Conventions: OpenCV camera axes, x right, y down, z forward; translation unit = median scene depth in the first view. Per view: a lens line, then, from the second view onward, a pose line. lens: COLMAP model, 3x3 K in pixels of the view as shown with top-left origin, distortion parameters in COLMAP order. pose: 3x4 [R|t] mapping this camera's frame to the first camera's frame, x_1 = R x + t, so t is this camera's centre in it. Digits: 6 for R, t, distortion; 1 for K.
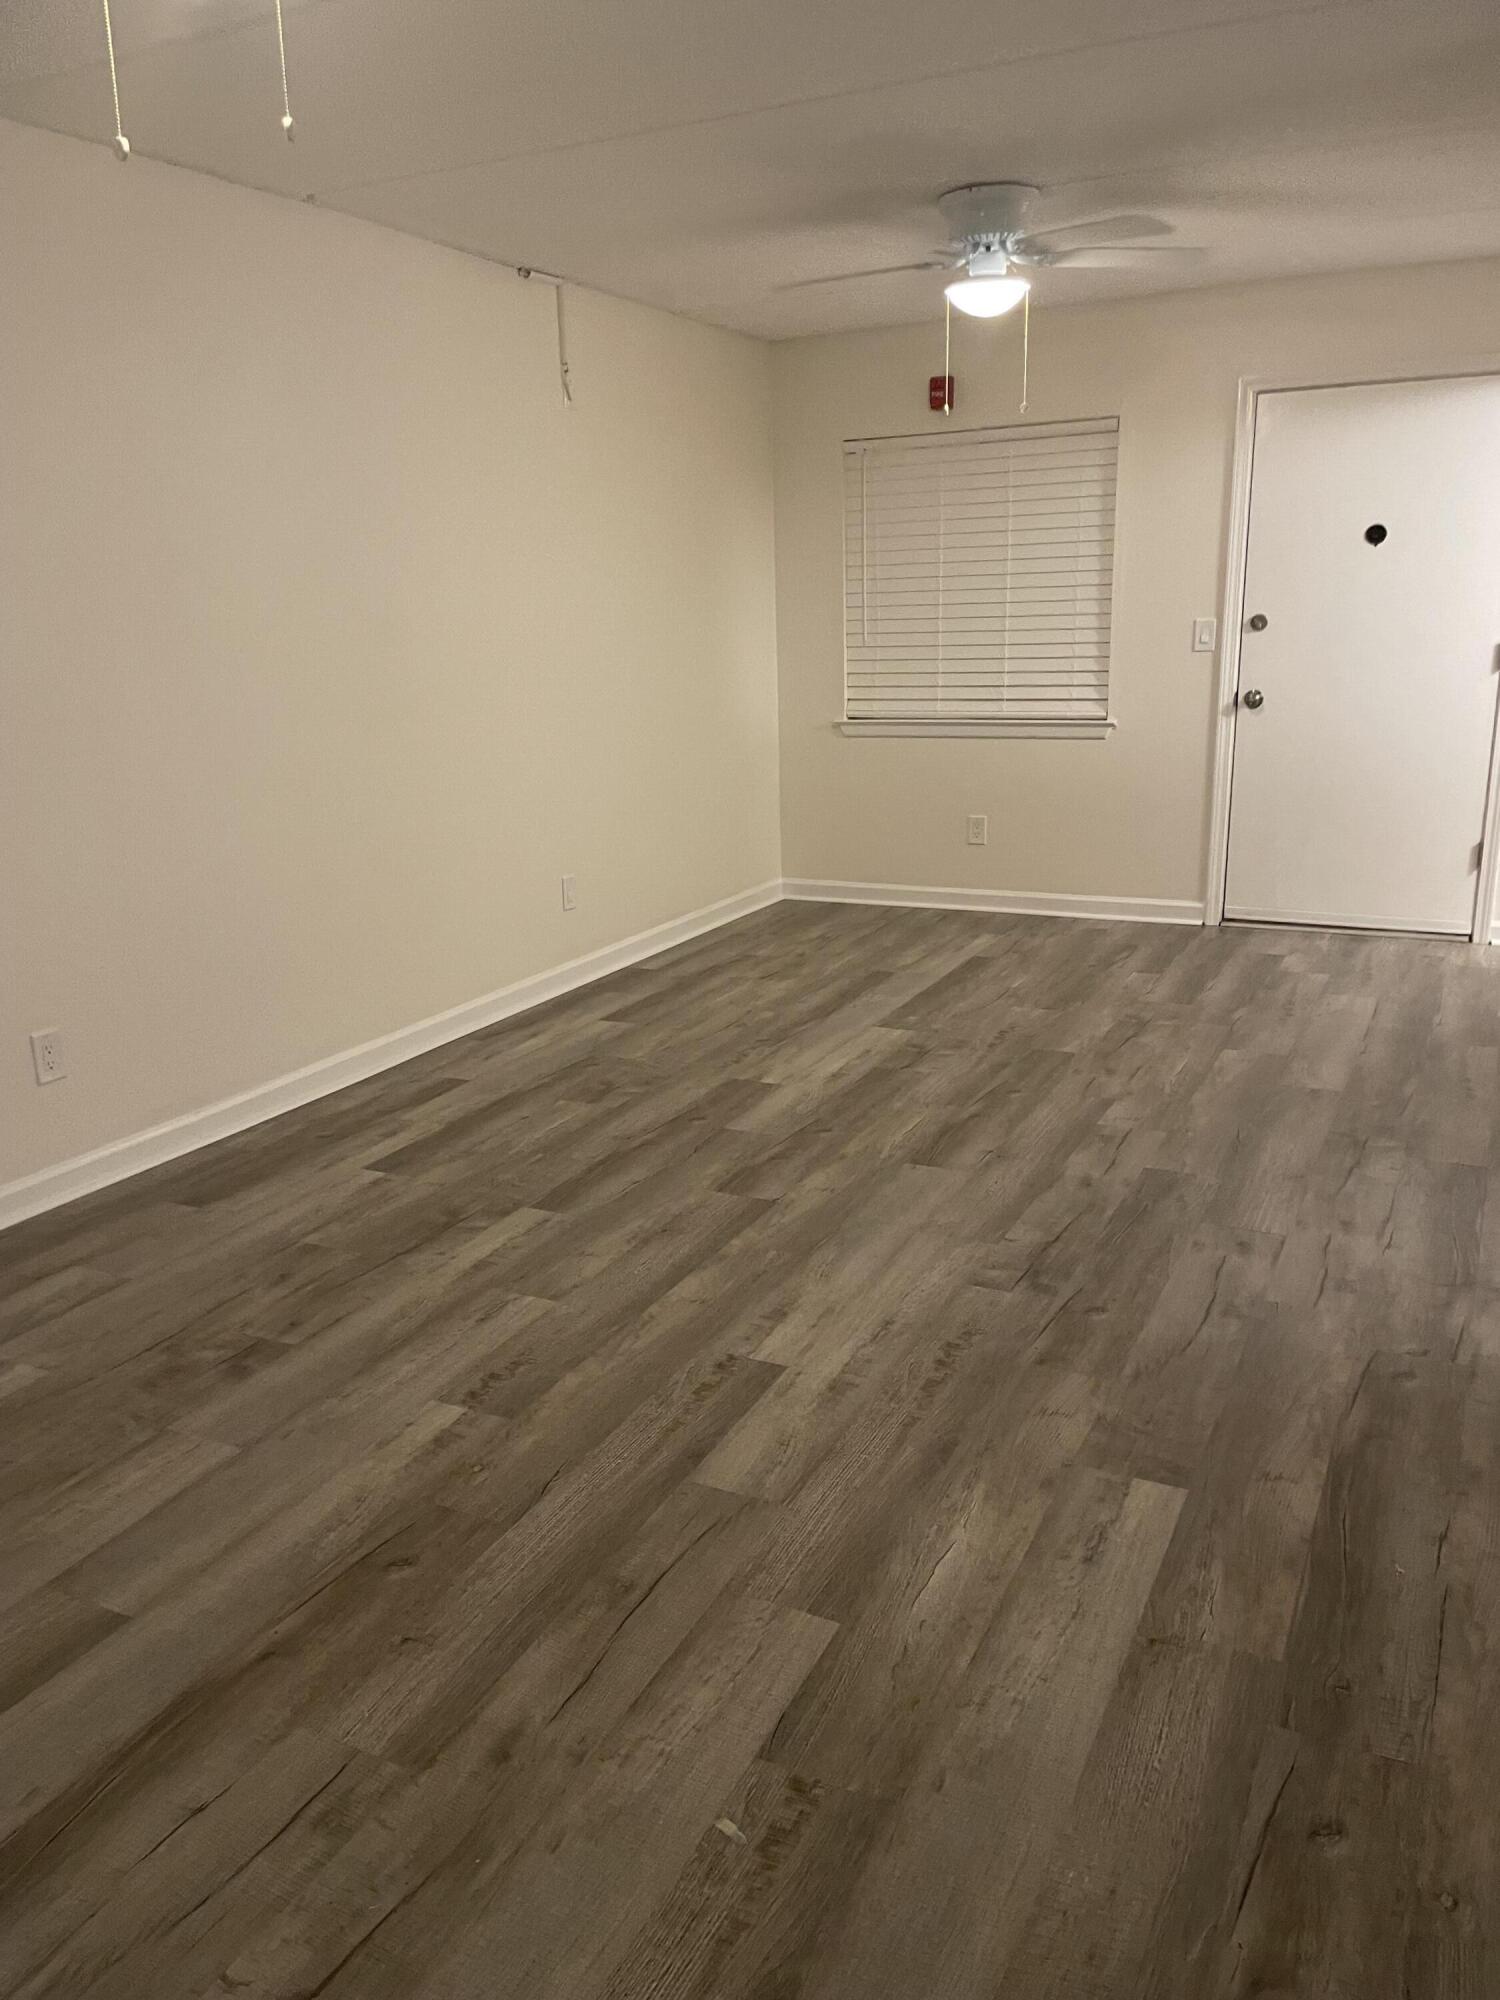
lens RADIAL K [[1507.2, 0, 752.6], [0, 1507.2, 1001.9], [0, 0, 1]] dist [0.062443, -0.030032]
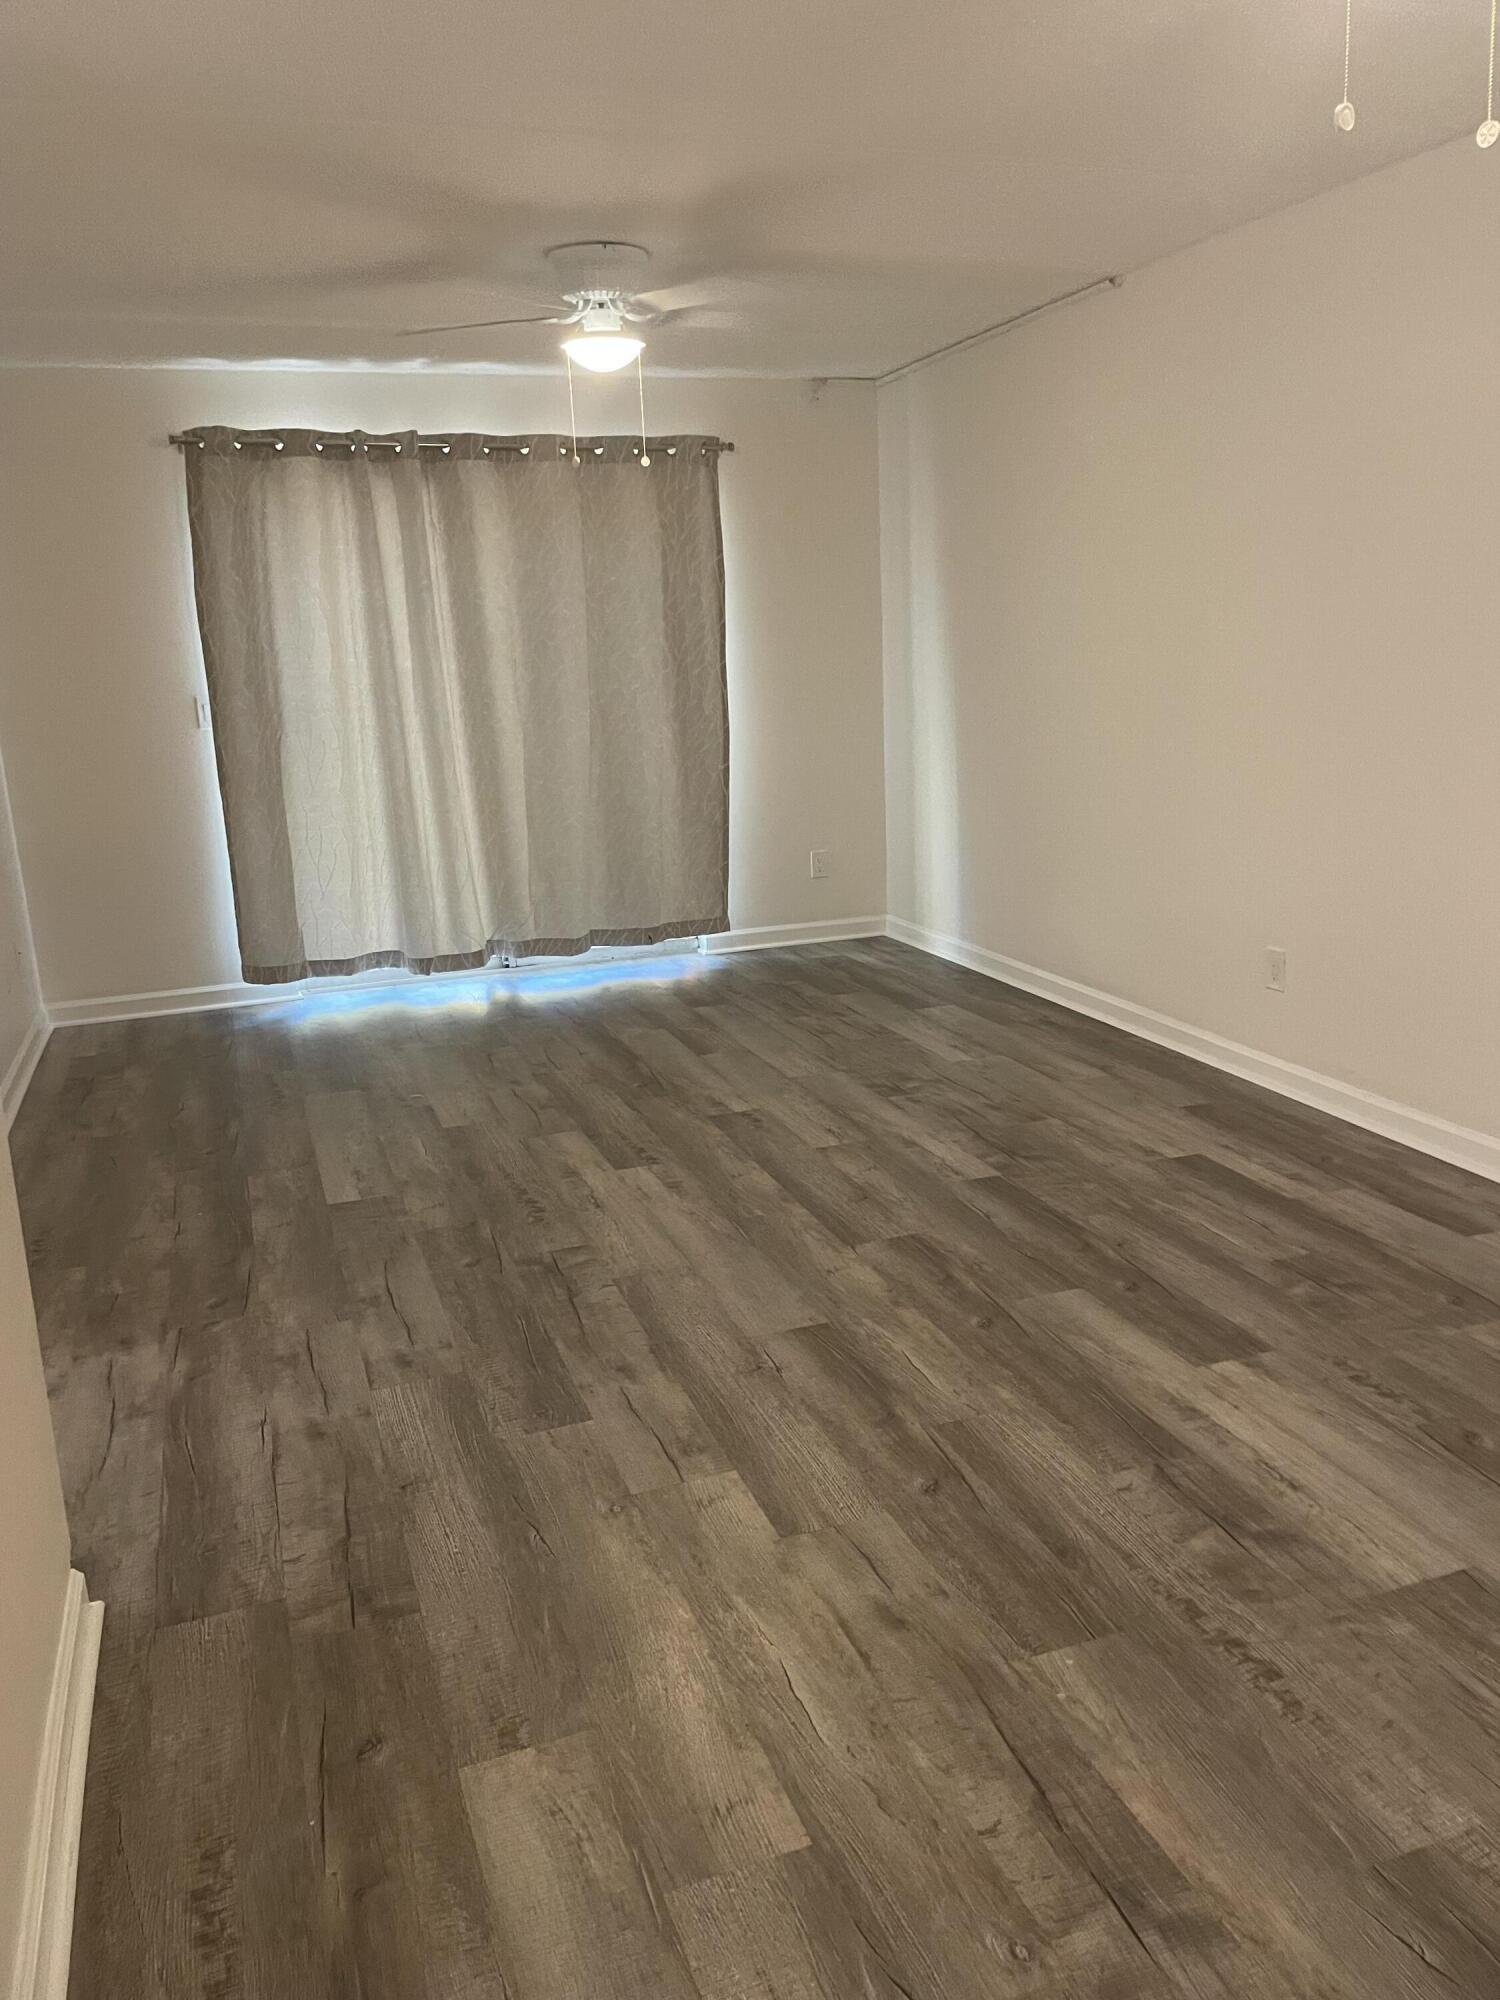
lens RADIAL K [[1507.2, 0, 749.2], [0, 1507.2, 1004.2], [0, 0, 1]] dist [0.062443, -0.030032]
pose [[-0.690204, 0.228928, -0.686447, 0.739217], [-0.123972, 0.897201, 0.423864, -0.441019], [0.712916, 0.377653, -0.590871, 1.561839]]
